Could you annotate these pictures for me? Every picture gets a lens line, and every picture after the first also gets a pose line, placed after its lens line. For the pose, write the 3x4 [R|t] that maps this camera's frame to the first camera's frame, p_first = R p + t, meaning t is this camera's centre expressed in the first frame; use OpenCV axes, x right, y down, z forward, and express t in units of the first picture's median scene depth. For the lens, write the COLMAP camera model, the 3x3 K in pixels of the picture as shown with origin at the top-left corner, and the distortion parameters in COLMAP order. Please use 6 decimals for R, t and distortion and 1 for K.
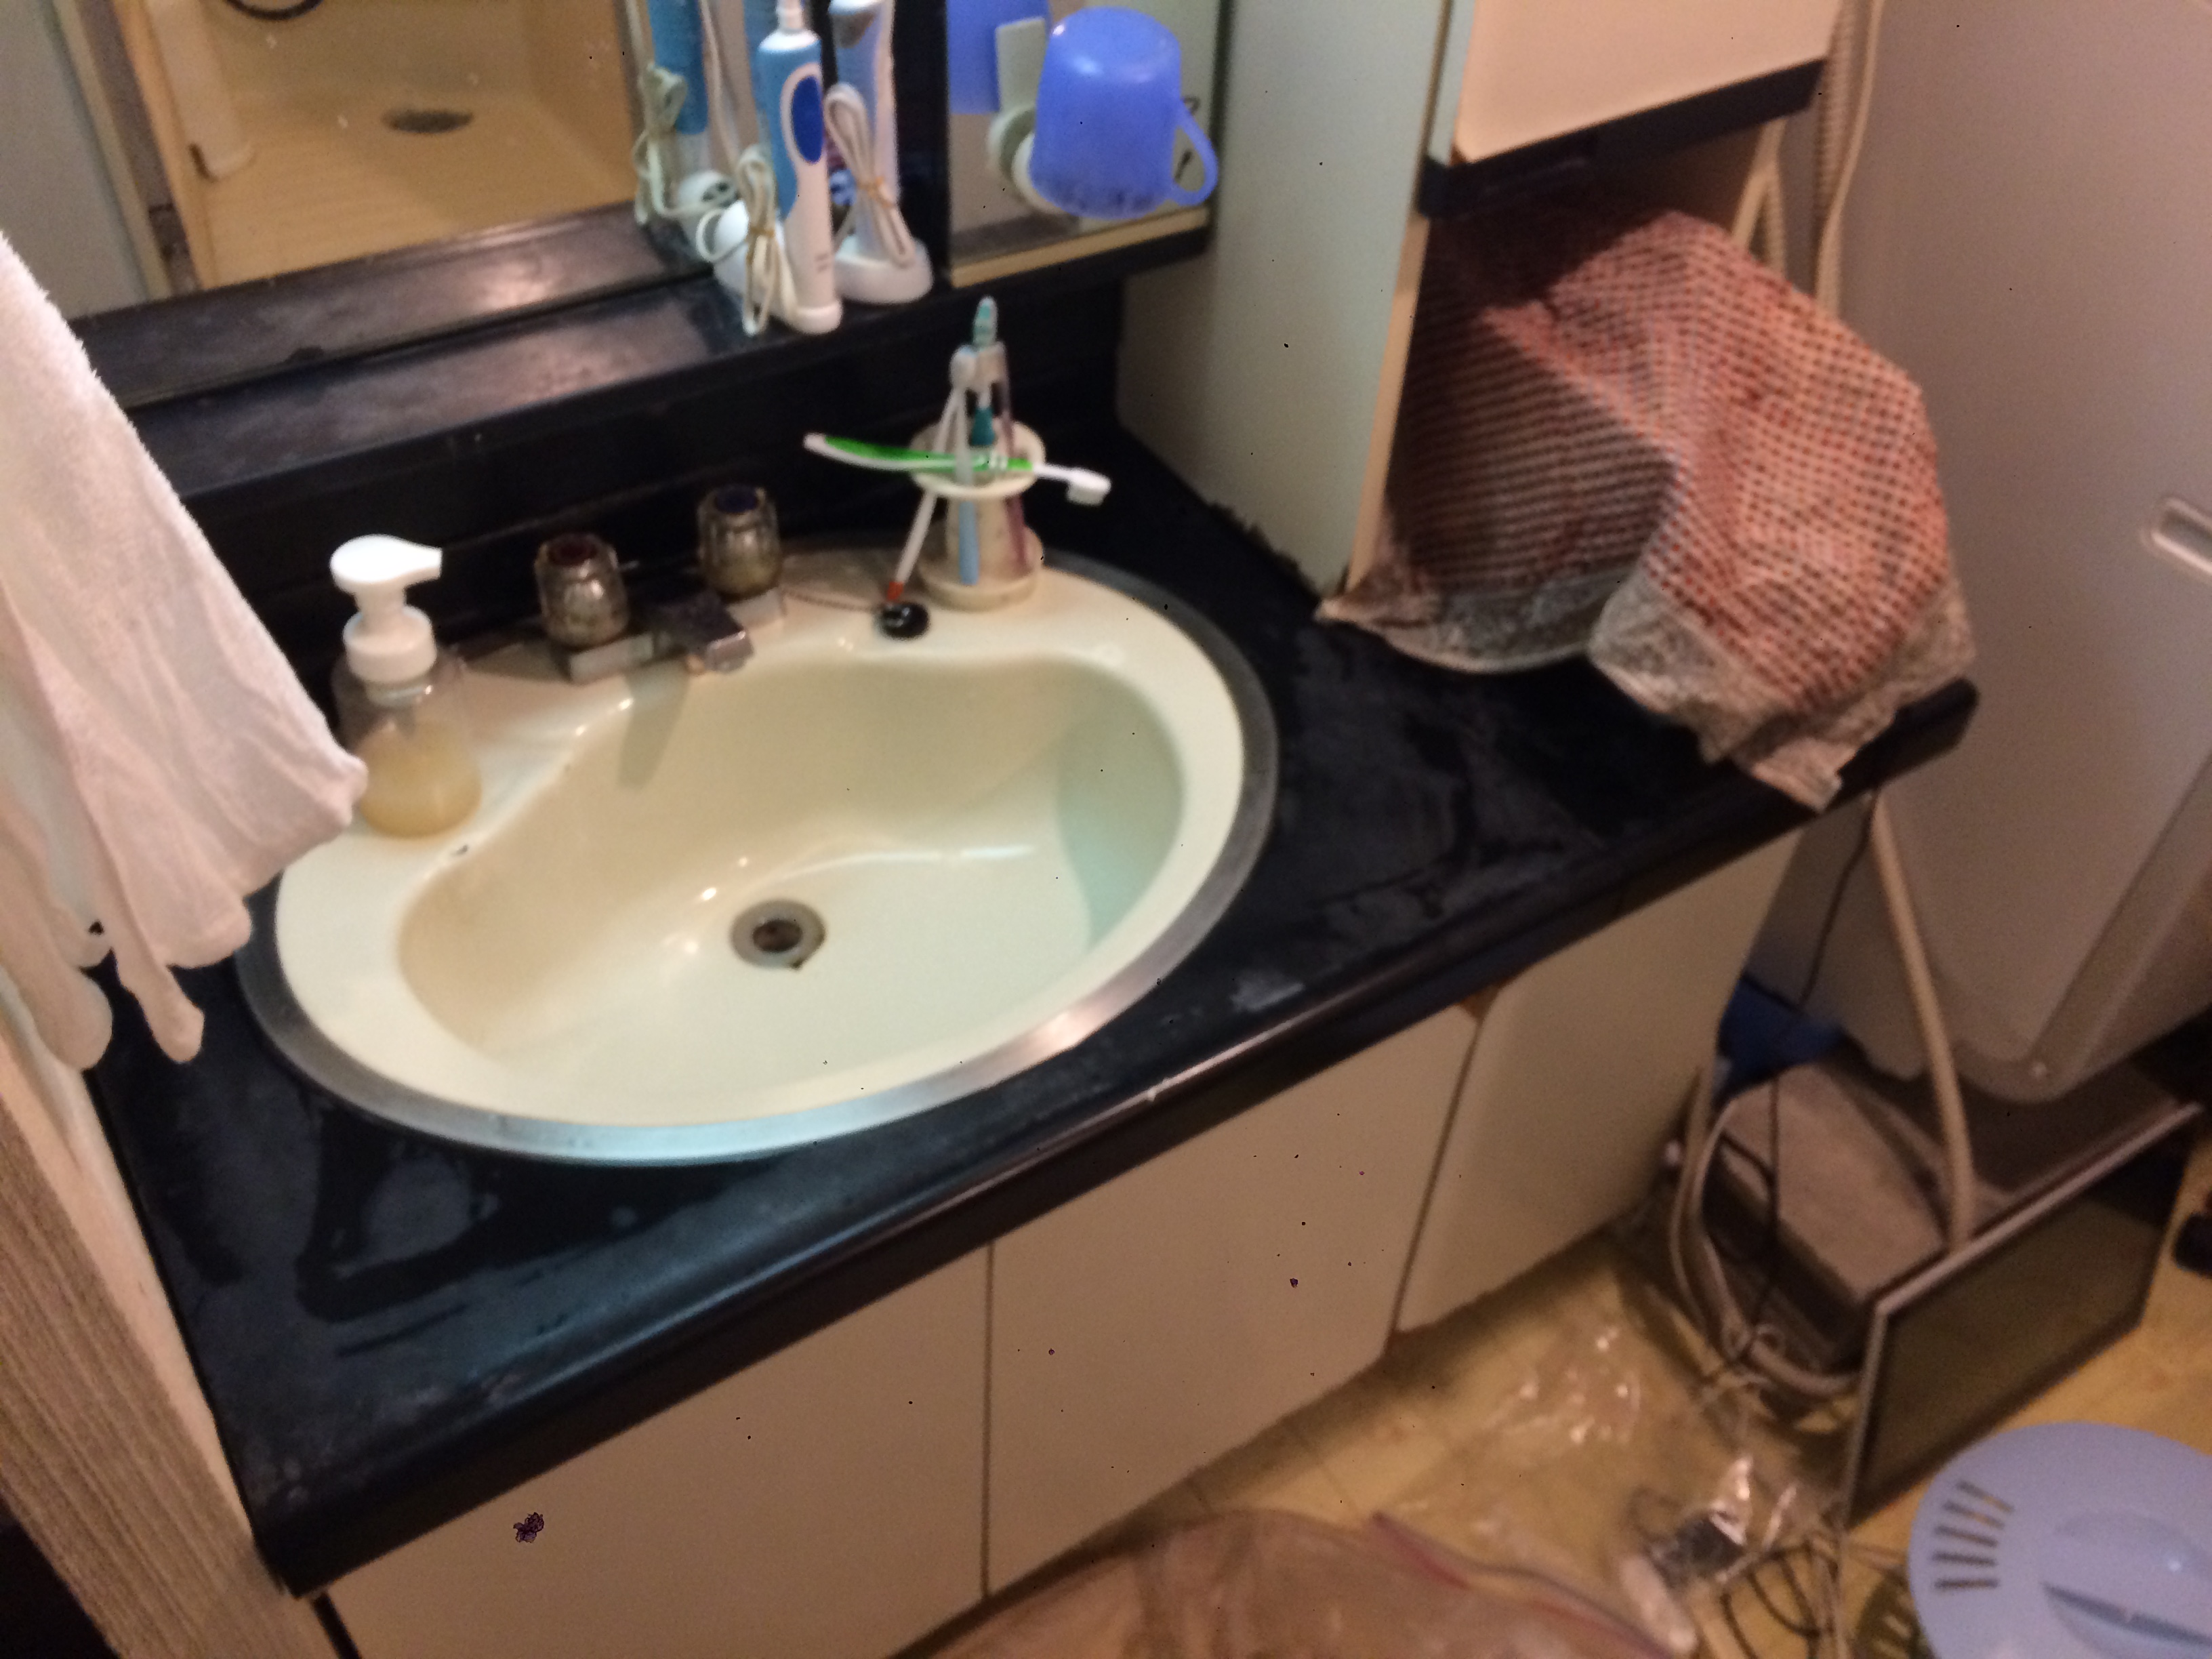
lens RADIAL K [[1822.0, 0, 1040.1], [0, 1822.0, 824.1], [0, 0, 1]] dist [0.095184, -0.098157]
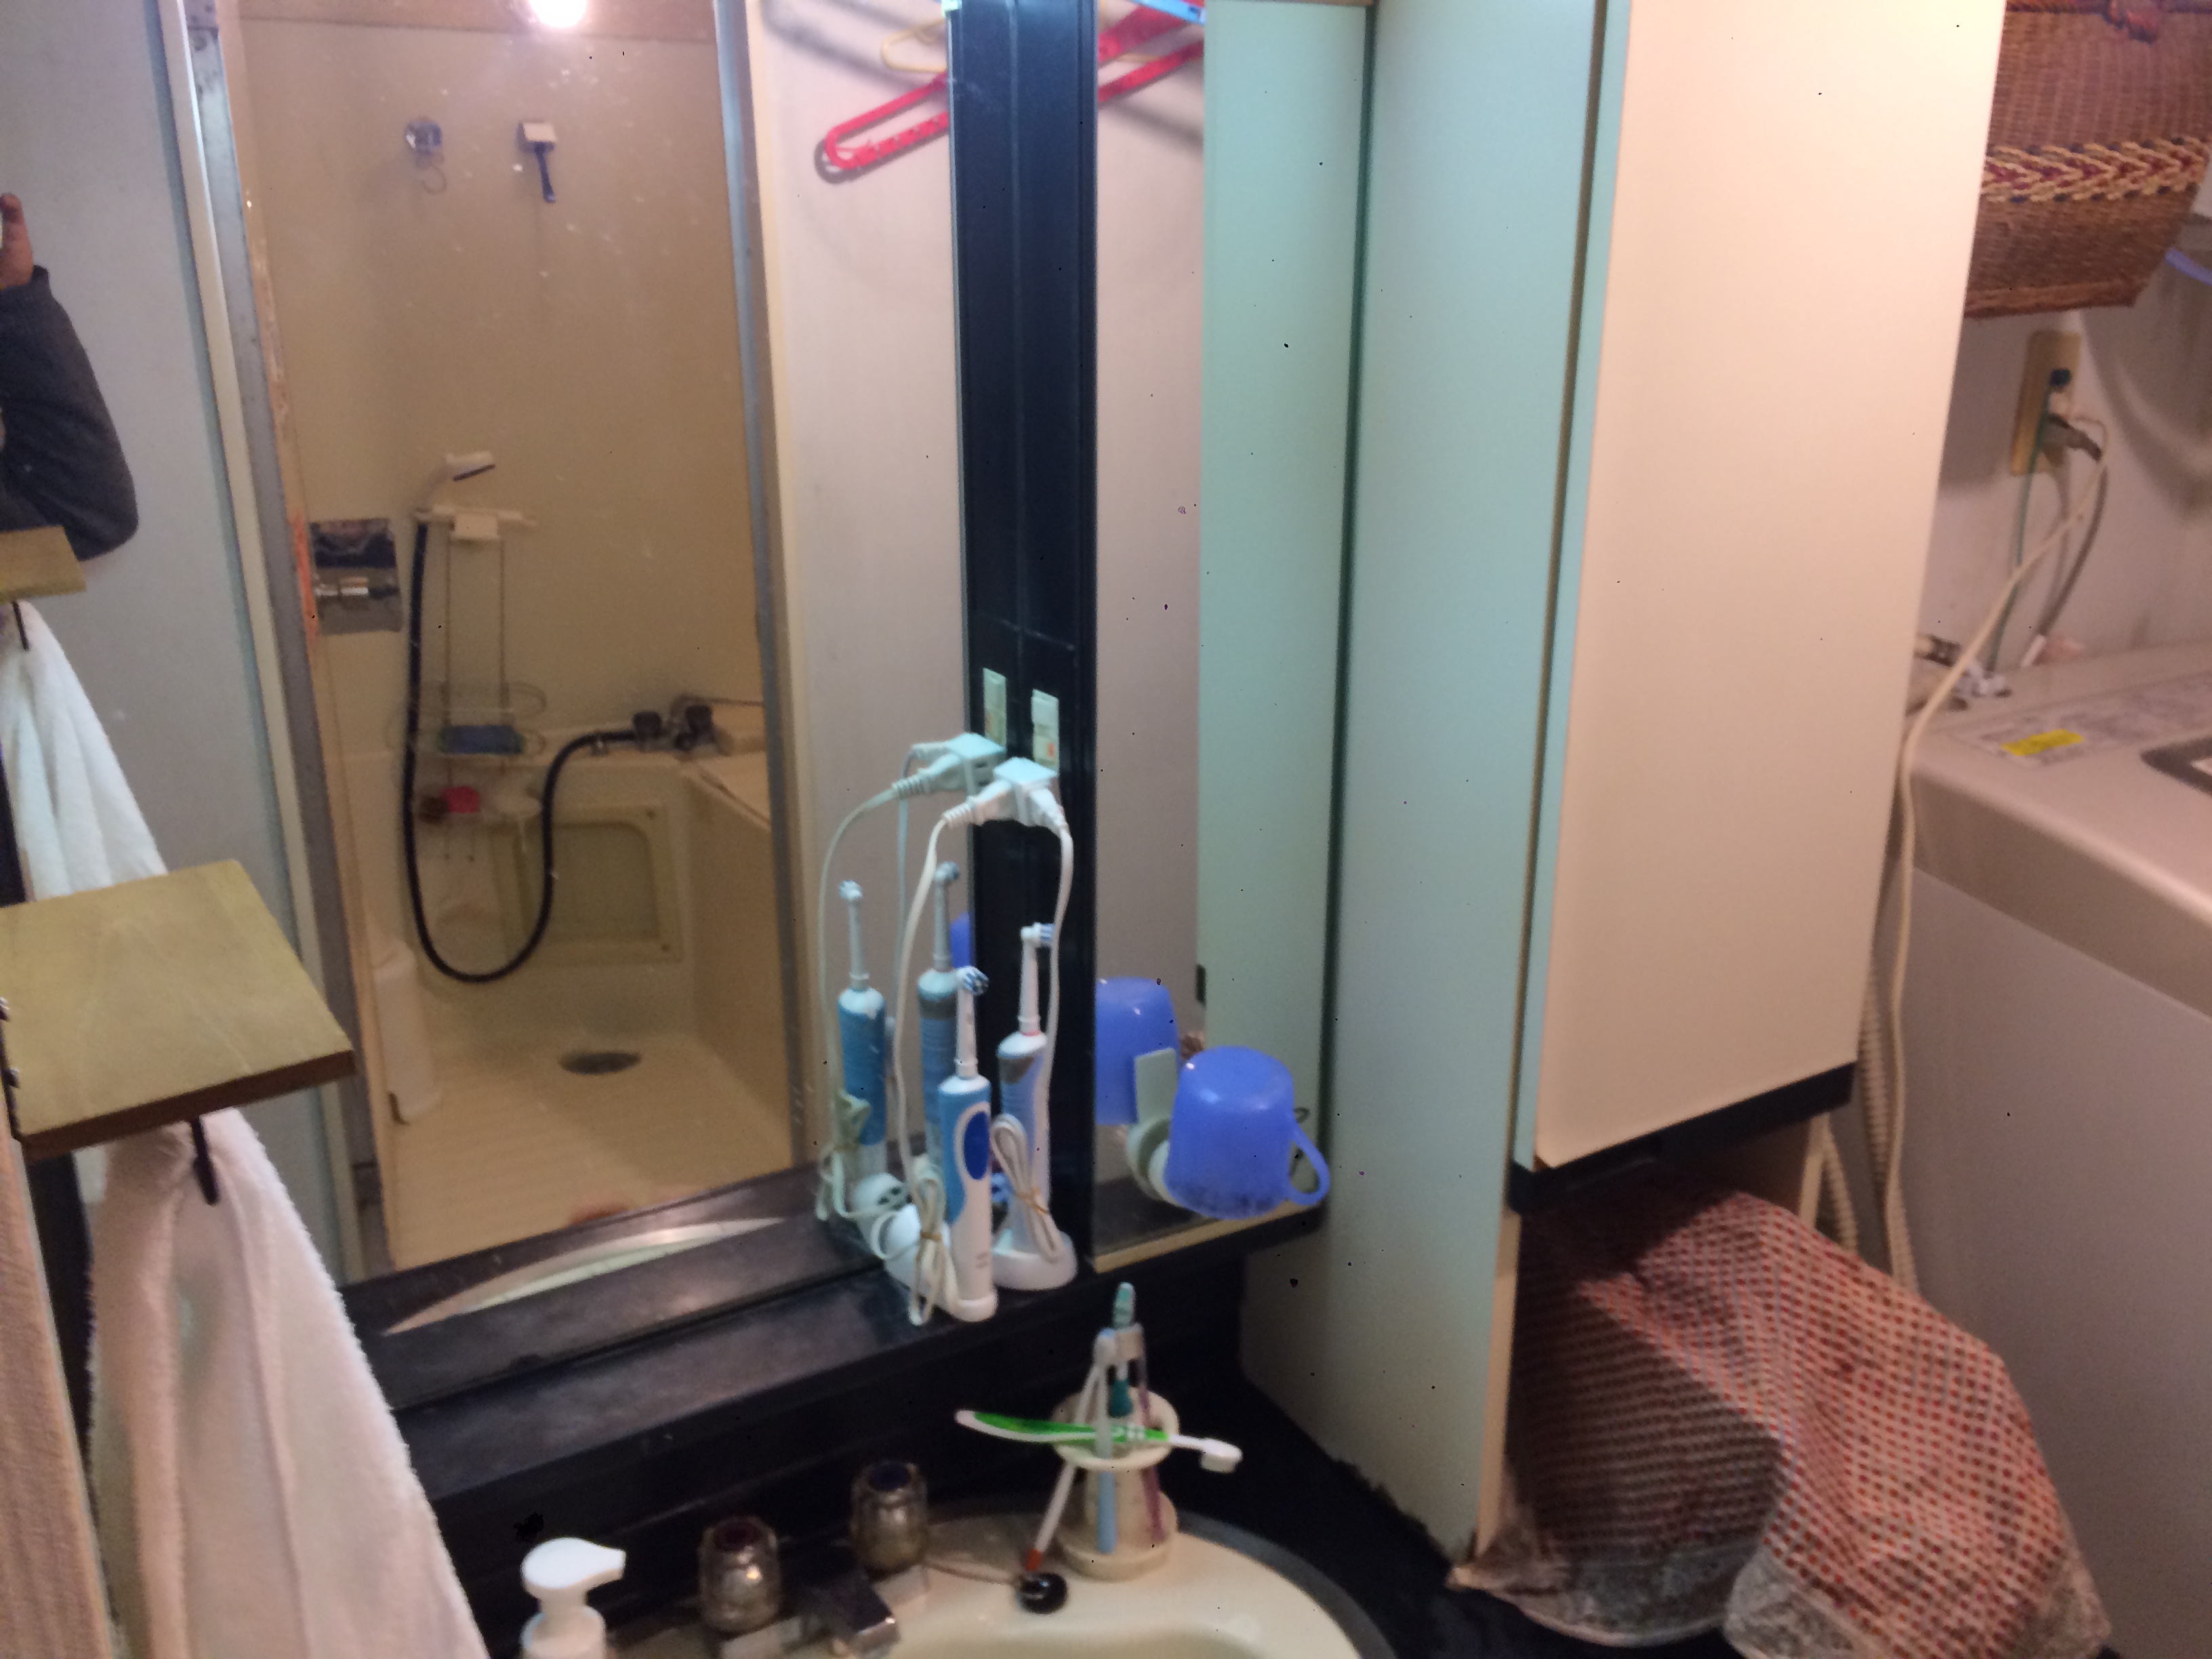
lens RADIAL K [[1890.9, 0, 1076.1], [0, 1890.9, 826.8], [0, 0, 1]] dist [0.092005, -0.121486]
pose [[0.999718, -0.005799, -0.023013, -0.028174], [-0.004216, 0.910872, -0.412667, -0.058275], [0.023355, 0.412647, 0.910591, -0.142045]]
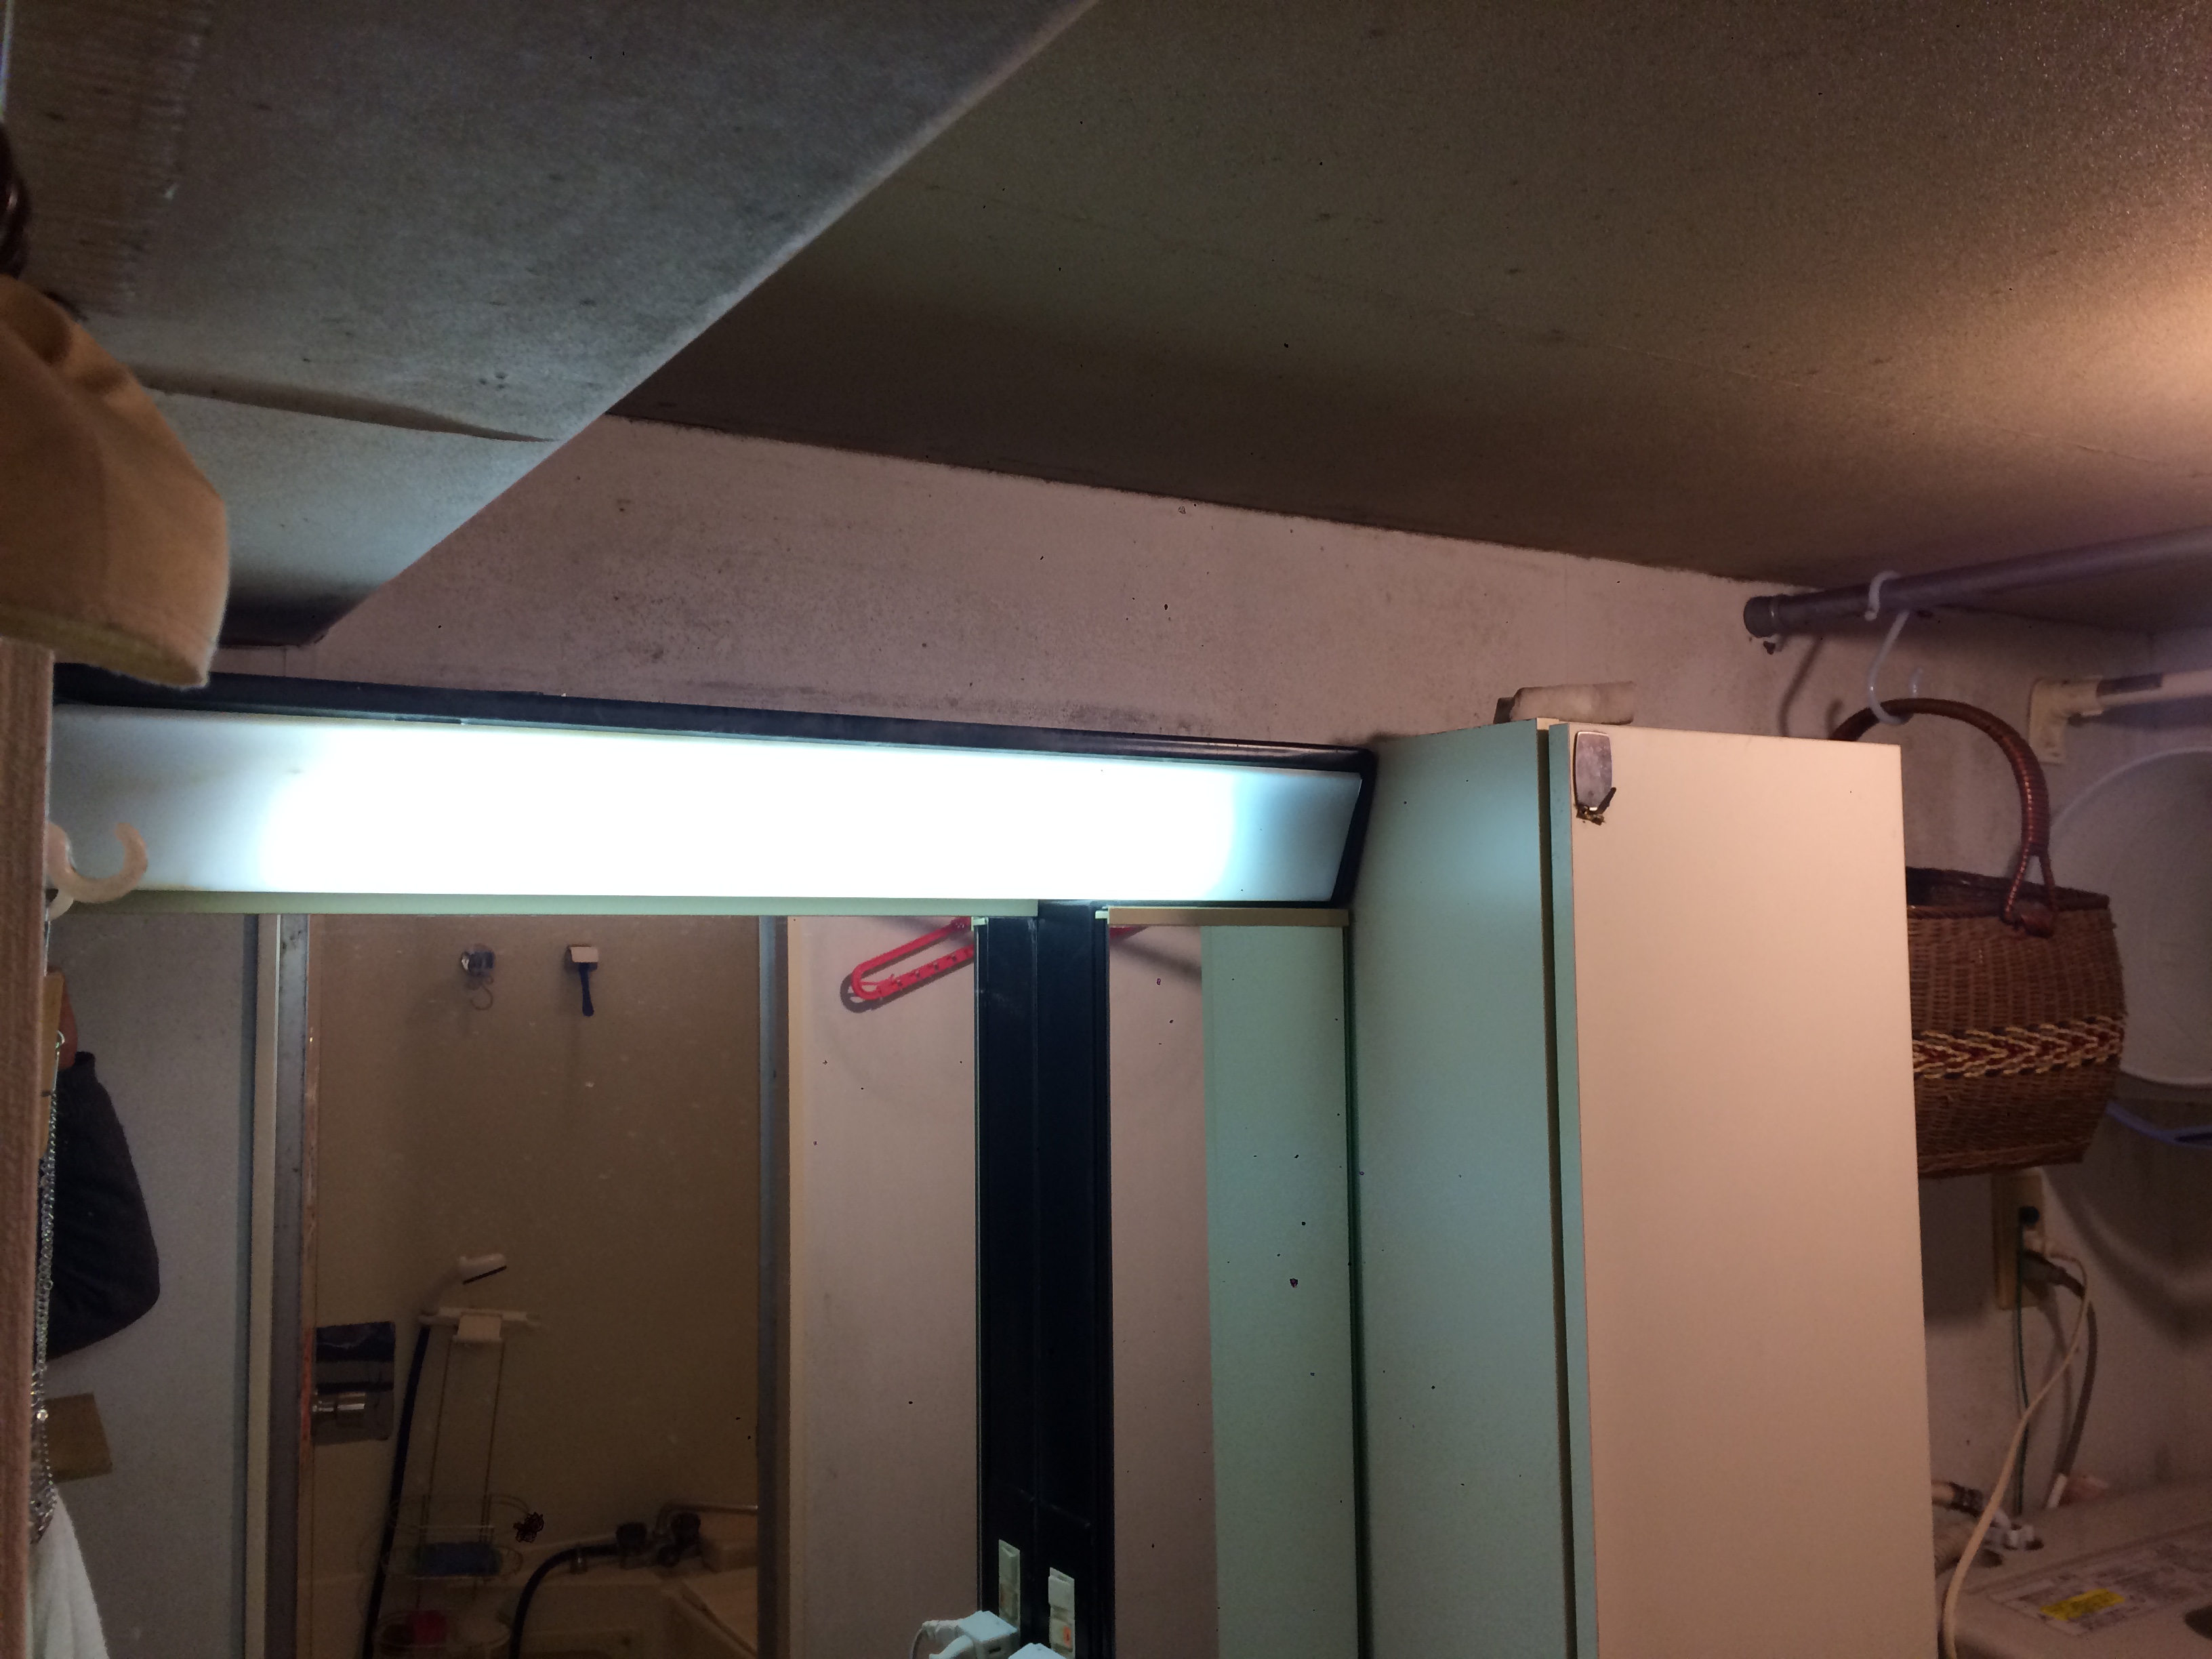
lens RADIAL K [[1890.9, 0, 1076.1], [0, 1890.9, 826.8], [0, 0, 1]] dist [0.092005, -0.121486]
pose [[0.999666, -0.019060, -0.017480, -0.034475], [0.000366, 0.686266, -0.727350, -0.077556], [0.025859, 0.727101, 0.686044, -0.218632]]
